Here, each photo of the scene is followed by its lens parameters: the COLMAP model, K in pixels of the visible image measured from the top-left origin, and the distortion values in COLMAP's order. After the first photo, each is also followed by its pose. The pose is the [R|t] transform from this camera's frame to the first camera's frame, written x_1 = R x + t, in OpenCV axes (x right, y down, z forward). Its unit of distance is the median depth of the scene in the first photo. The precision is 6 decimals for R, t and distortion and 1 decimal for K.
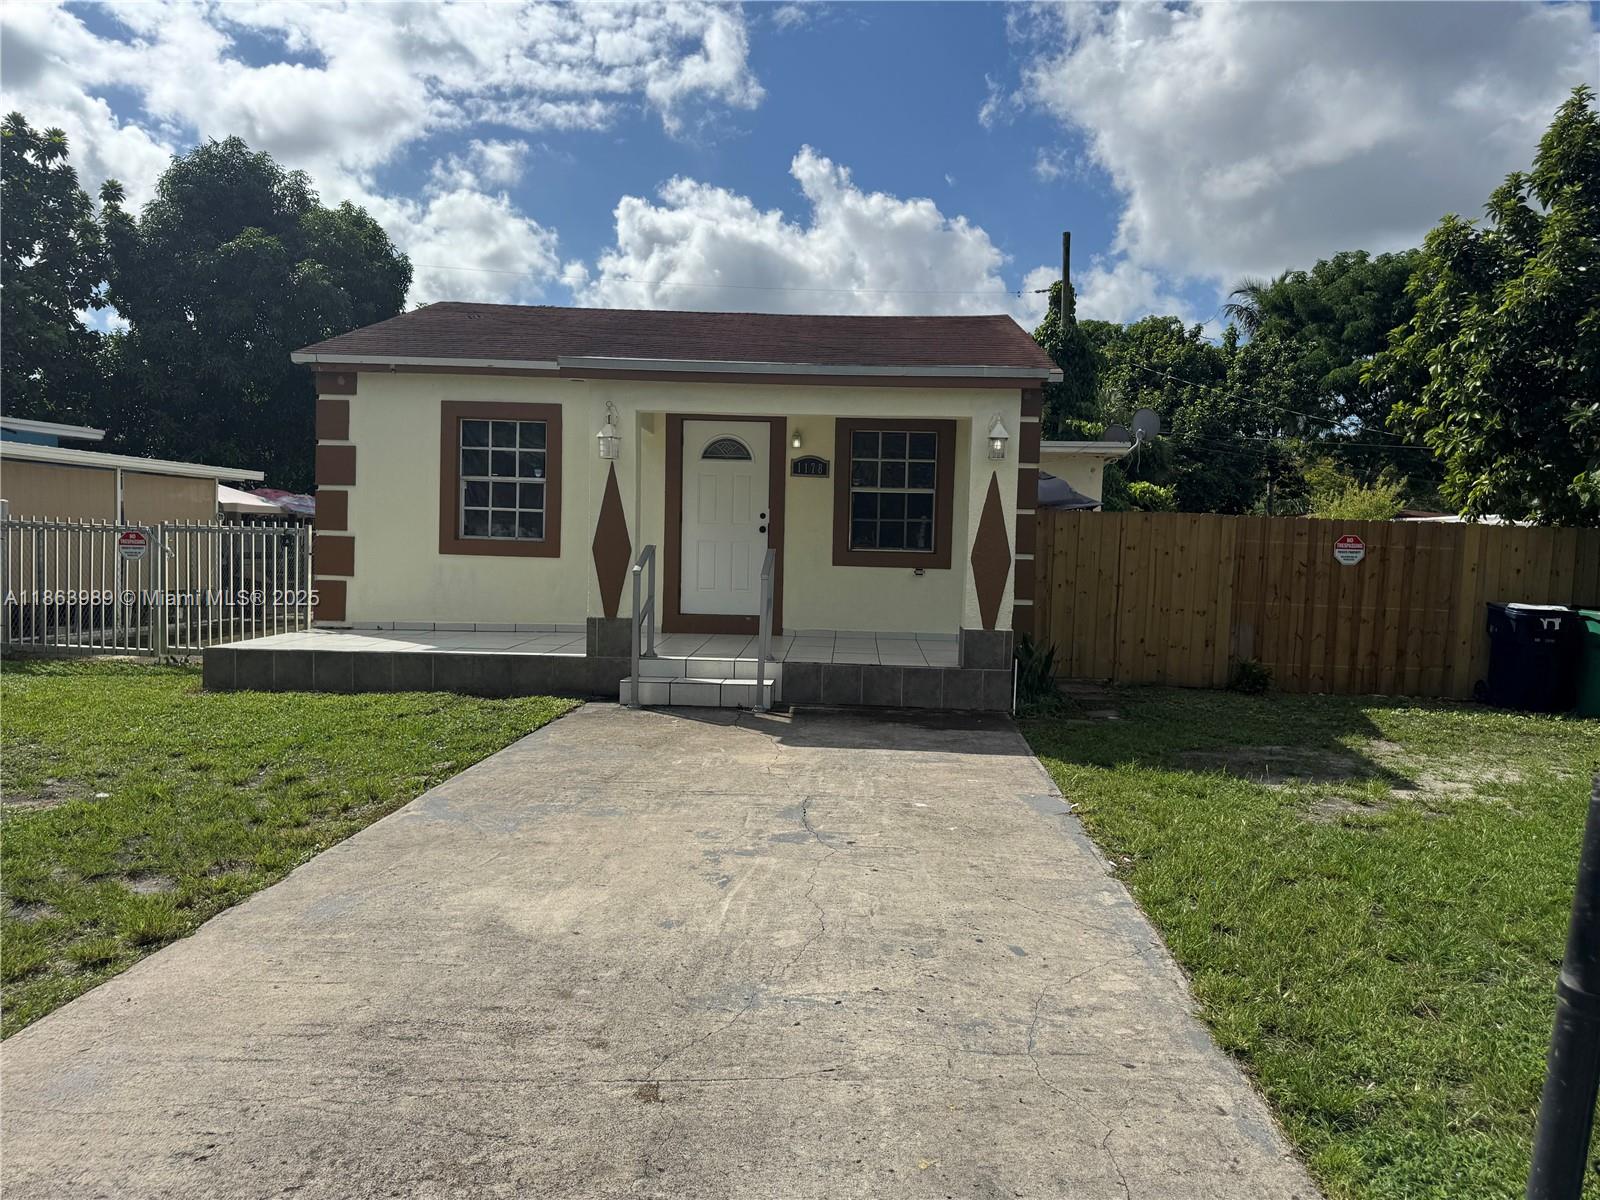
lens RADIAL K [[1132.3, 0, 800.0], [0, 1132.3, 600.0], [0, 0, 1]] dist [0.153439, -0.265216]
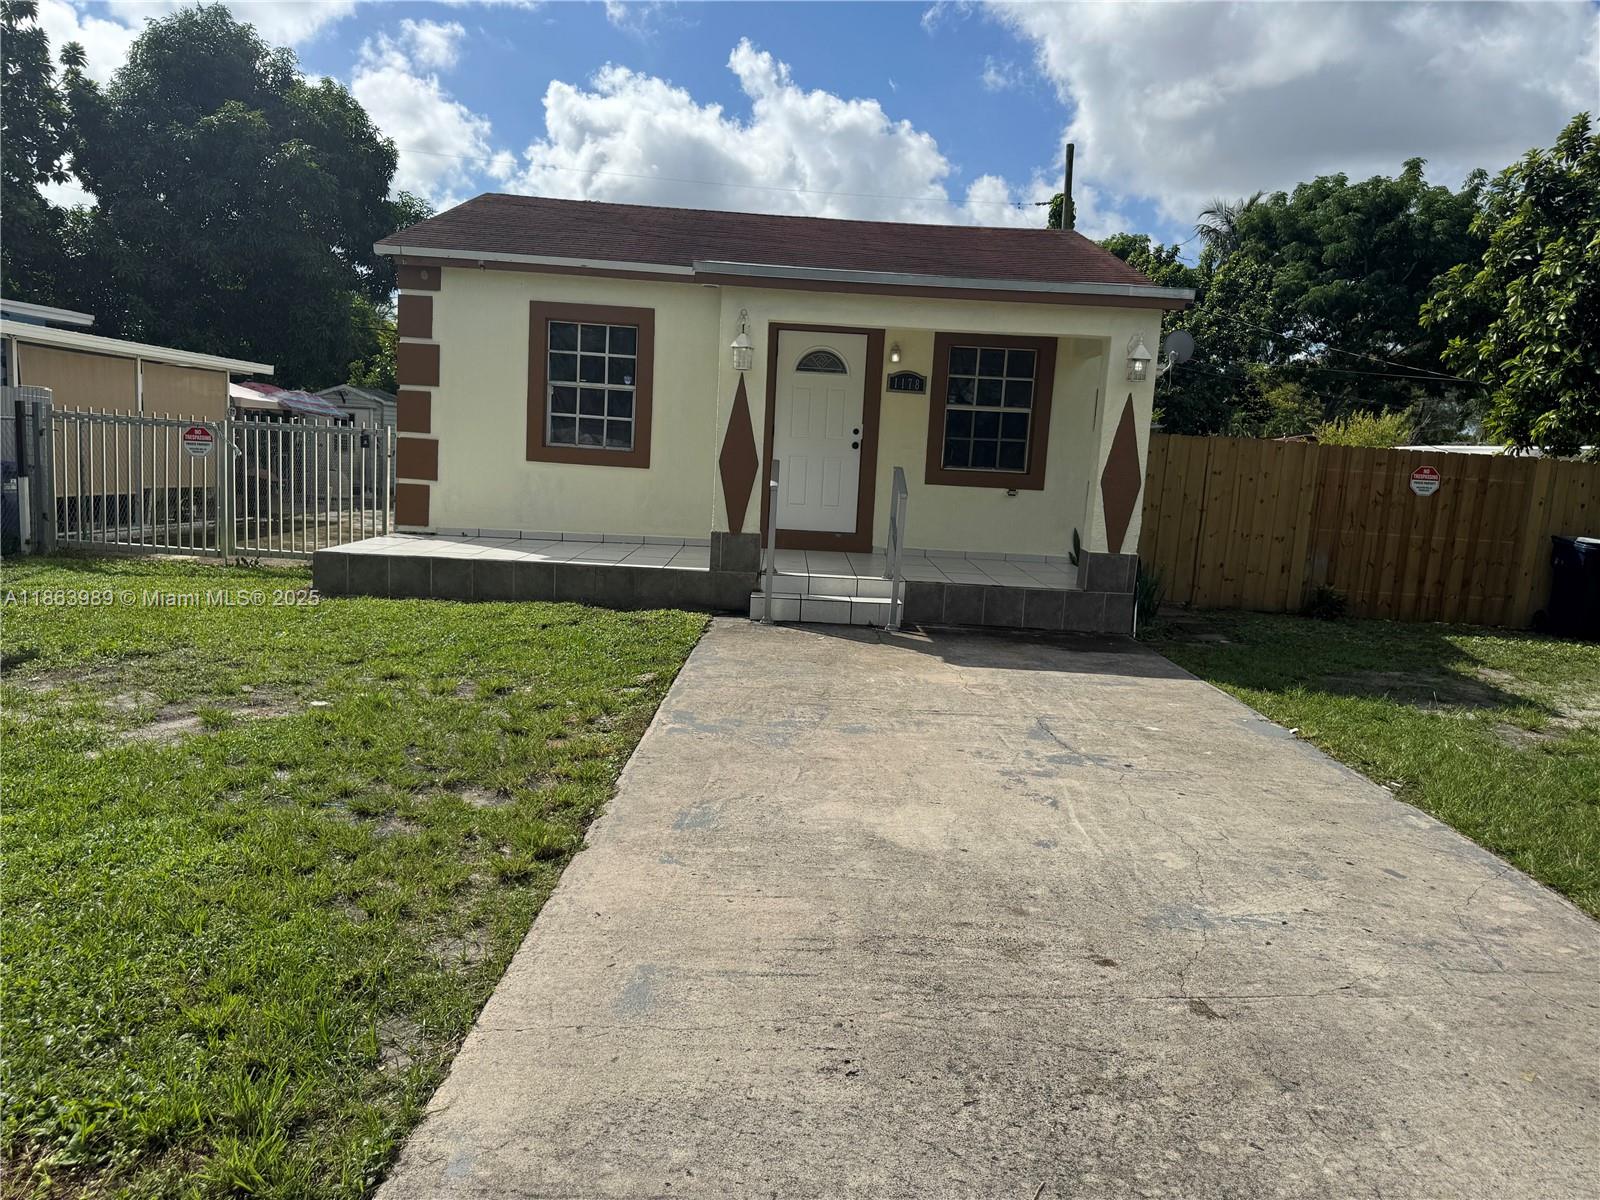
lens RADIAL K [[1136.0, 0, 800.0], [0, 1136.0, 600.0], [0, 0, 1]] dist [0.101982, -0.132311]
pose [[0.998155, 0.021467, 0.056797, -0.135195], [-0.025758, 0.996780, 0.075934, -0.001737], [-0.054984, -0.077257, 0.995494, 0.004800]]
